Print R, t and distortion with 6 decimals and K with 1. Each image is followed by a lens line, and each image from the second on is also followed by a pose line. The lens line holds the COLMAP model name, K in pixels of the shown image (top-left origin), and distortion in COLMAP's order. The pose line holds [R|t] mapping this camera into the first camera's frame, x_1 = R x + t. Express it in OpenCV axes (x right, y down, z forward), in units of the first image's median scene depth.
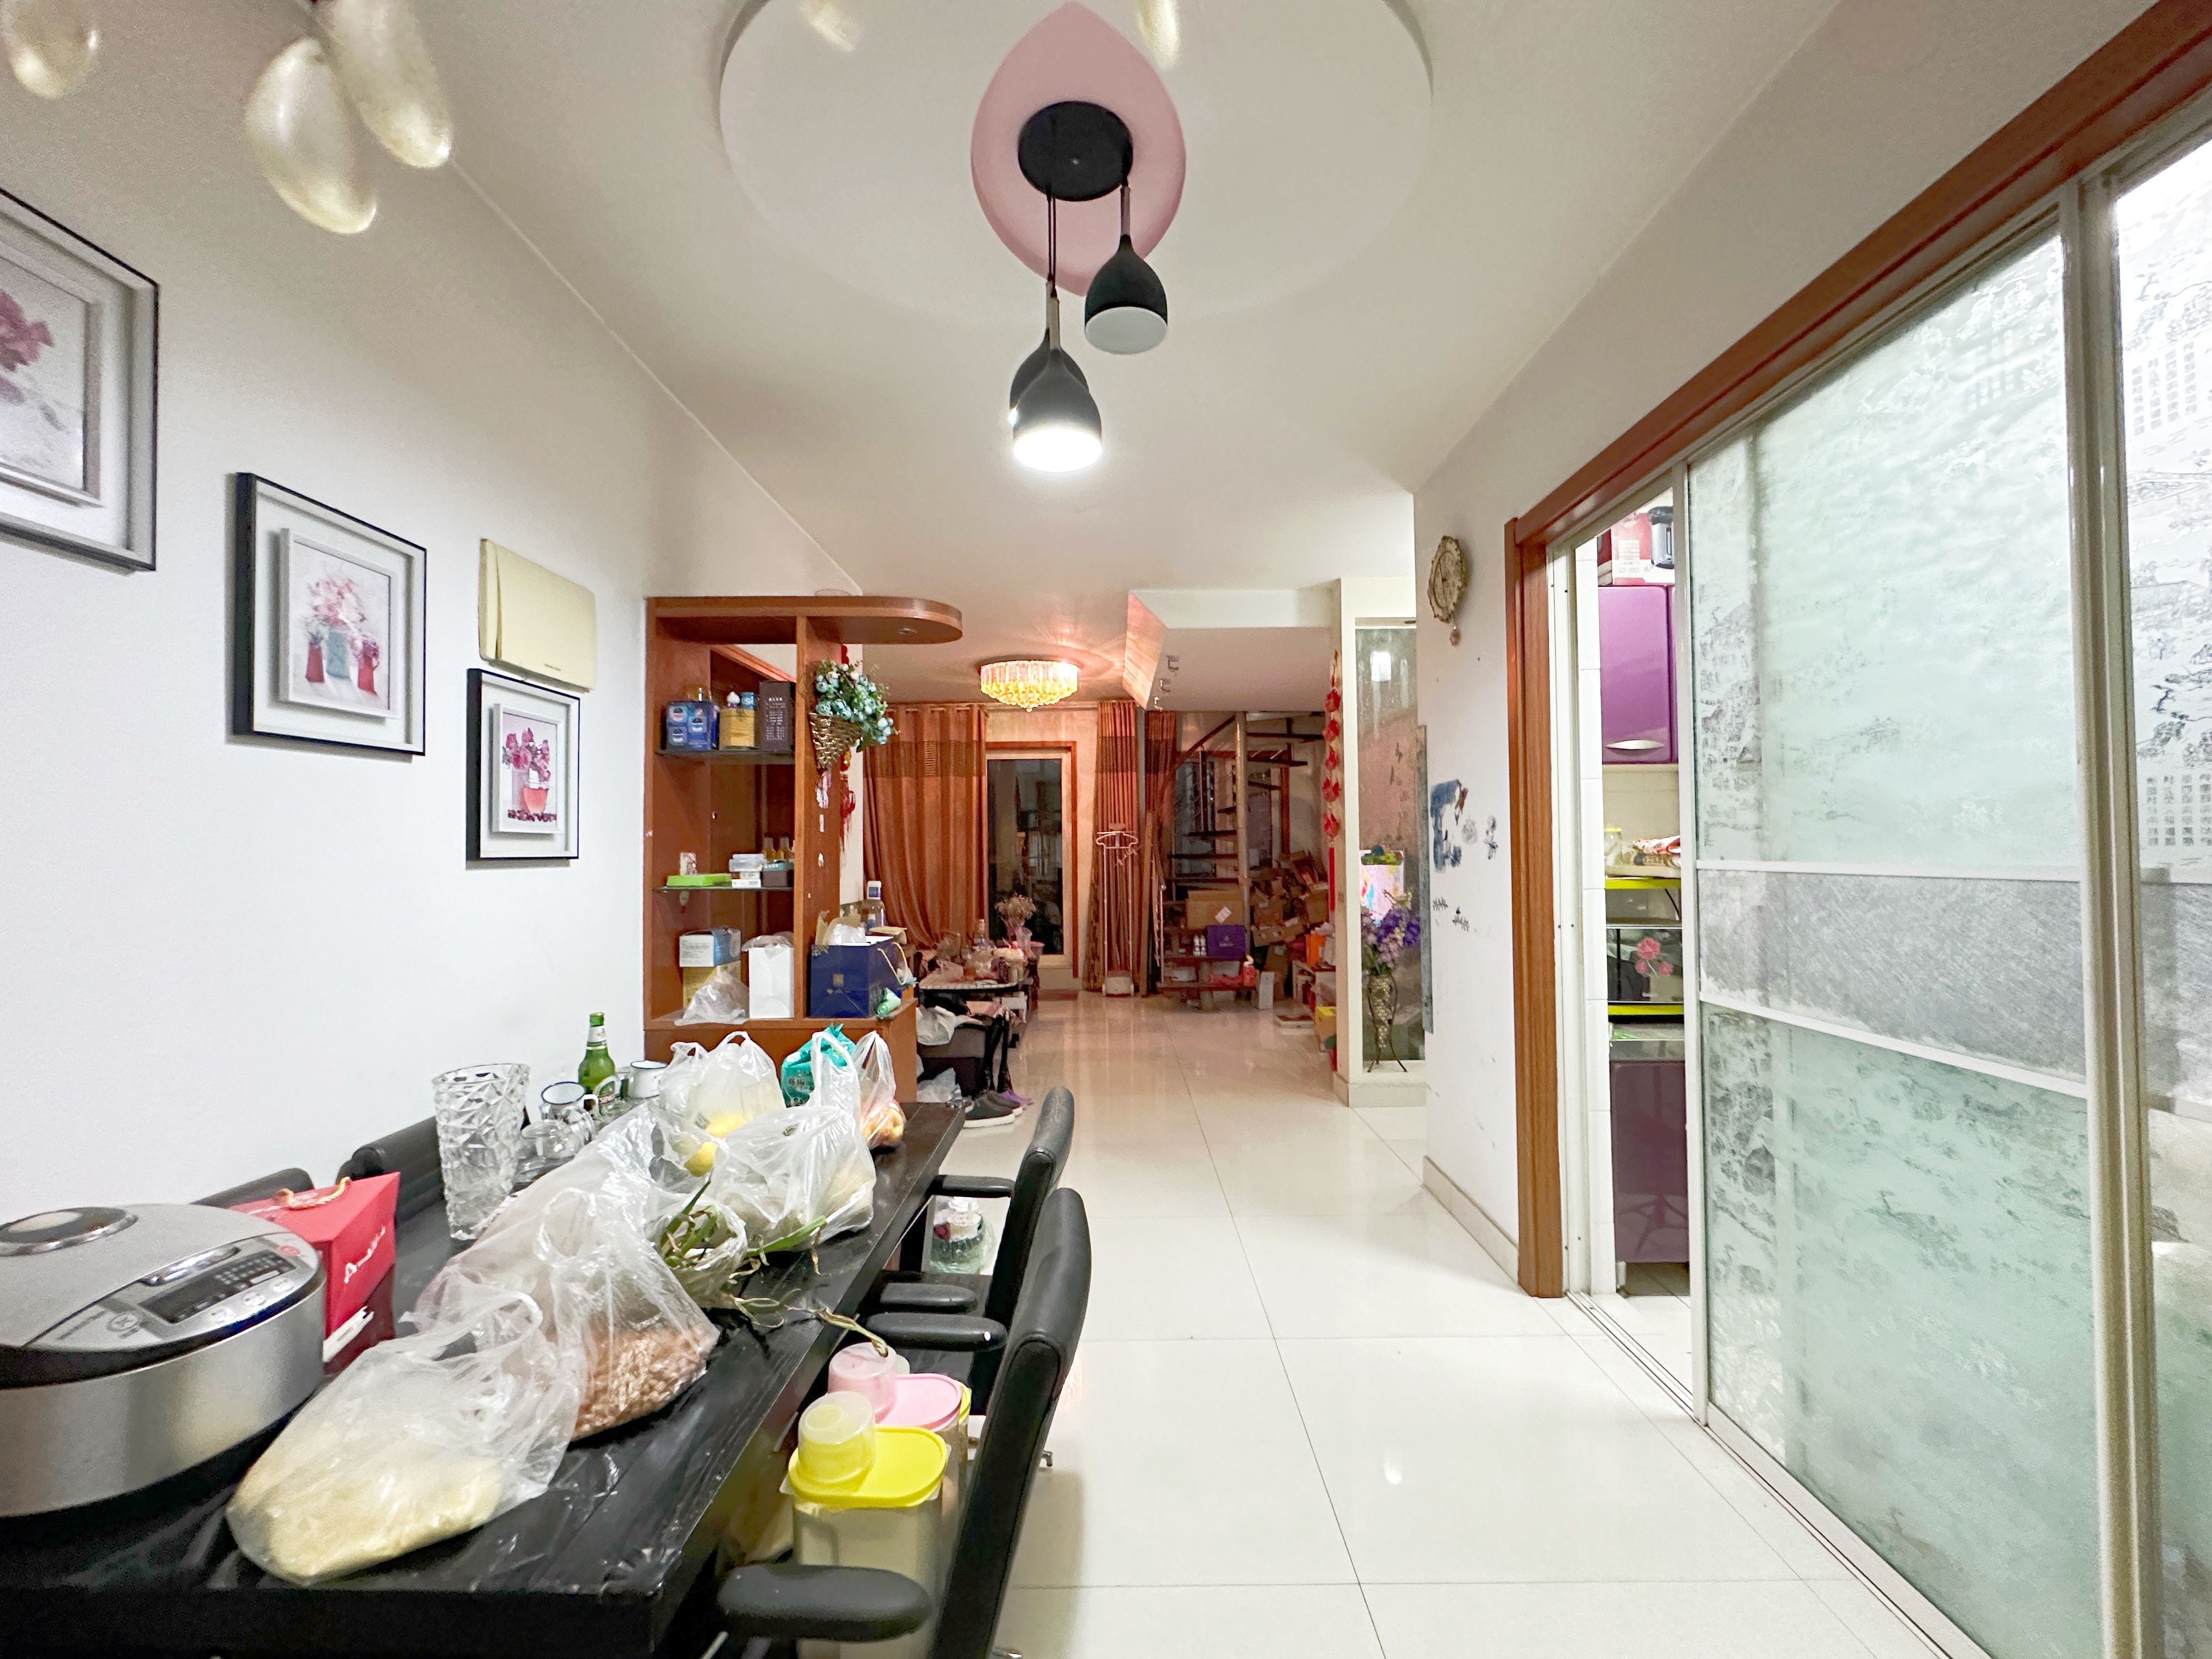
lens RADIAL K [[879.2, 0, 1106.0], [0, 879.2, 829.5], [0, 0, 1]] dist [0.001269, 0.000125]
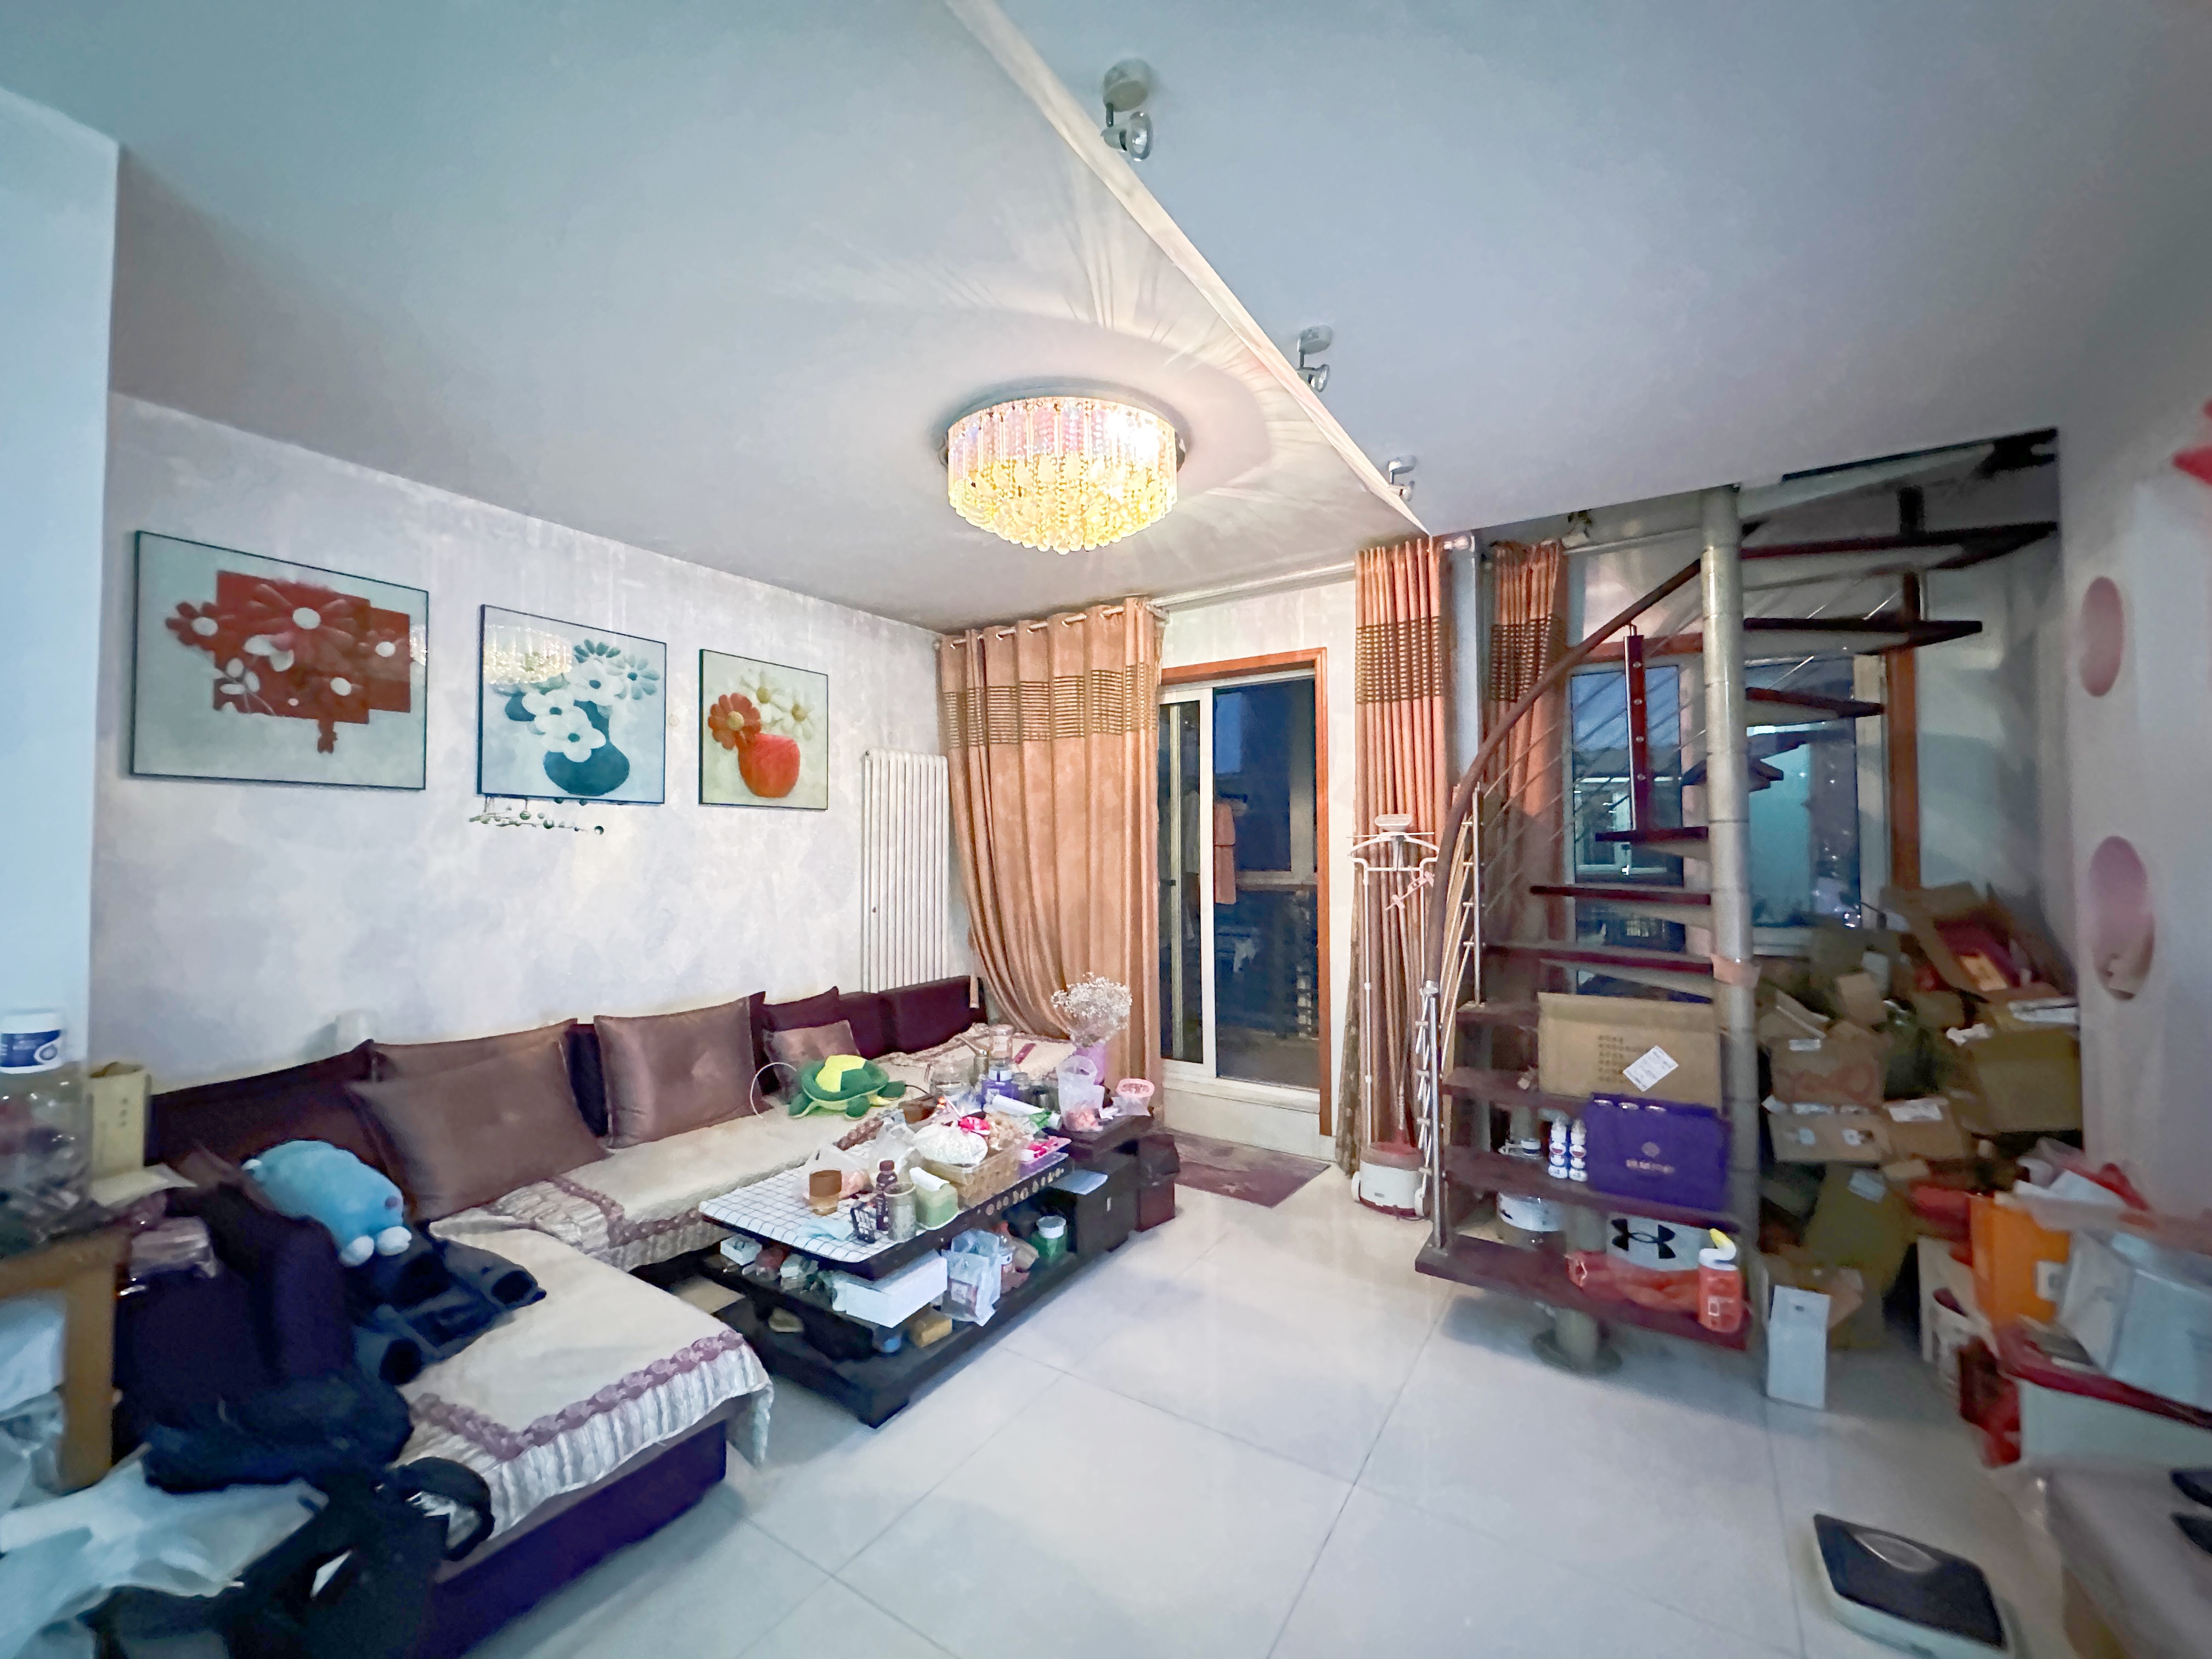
lens RADIAL K [[879.0, 0, 1101.5], [0, 879.0, 840.5], [0, 0, 1]] dist [0.000647, -0.000078]
pose [[0.841786, -0.004540, -0.539792, 0.129917], [0.011378, 0.999892, 0.009333, 0.000186], [0.539691, -0.013998, 0.841747, 0.551482]]
